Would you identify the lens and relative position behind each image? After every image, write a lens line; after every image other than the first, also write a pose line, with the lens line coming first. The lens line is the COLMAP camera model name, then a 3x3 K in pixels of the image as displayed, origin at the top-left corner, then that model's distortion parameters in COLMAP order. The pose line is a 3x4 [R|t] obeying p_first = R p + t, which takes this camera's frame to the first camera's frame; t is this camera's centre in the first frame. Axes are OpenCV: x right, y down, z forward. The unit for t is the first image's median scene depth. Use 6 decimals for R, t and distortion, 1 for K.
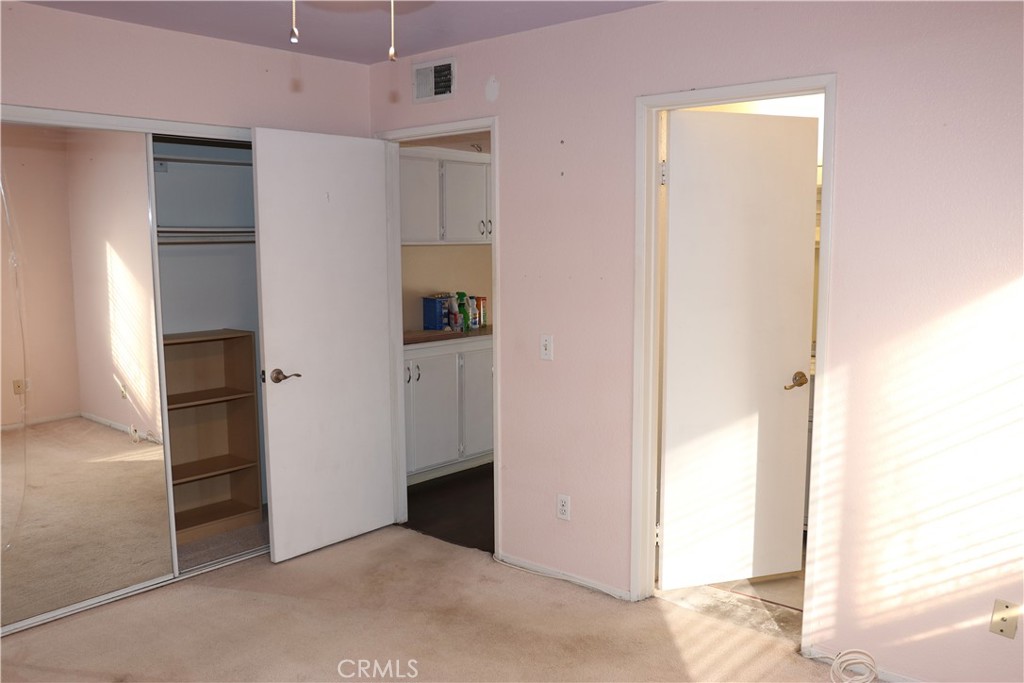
lens RADIAL K [[856.8, 0, 507.8], [0, 856.8, 341.3], [0, 0, 1]] dist [-0.076973, 0.058398]
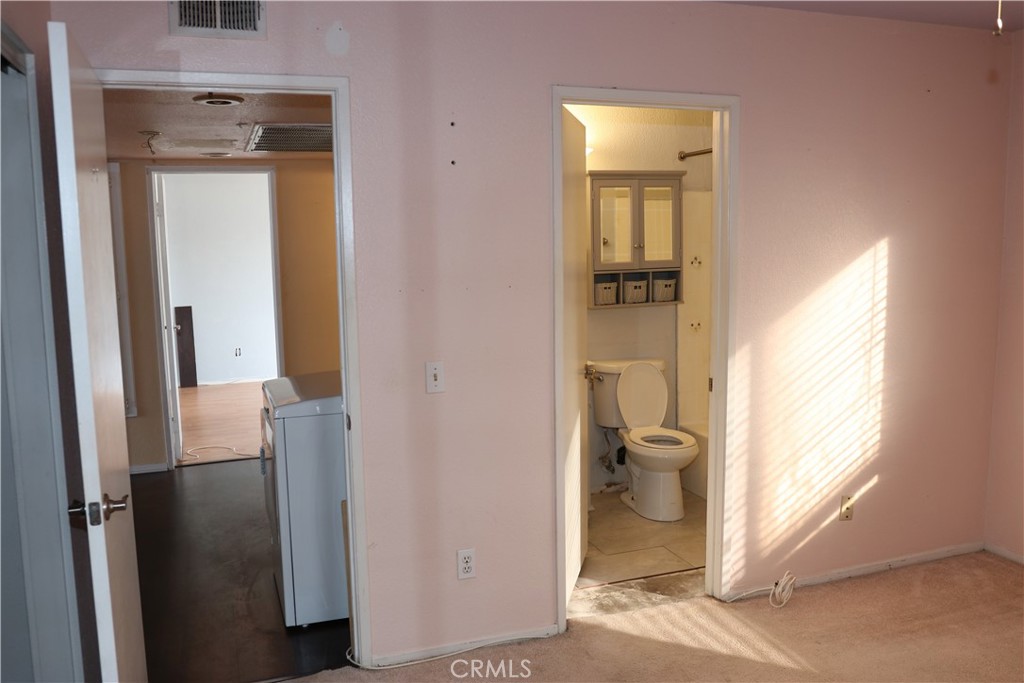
lens RADIAL K [[856.8, 0, 512.1], [0, 856.8, 342.3], [0, 0, 1]] dist [-0.076973, 0.058398]
pose [[0.485653, -0.107428, 0.867526, -0.774194], [0.117525, 0.991434, 0.056980, -0.078897], [-0.866215, 0.074284, 0.494118, 0.677118]]
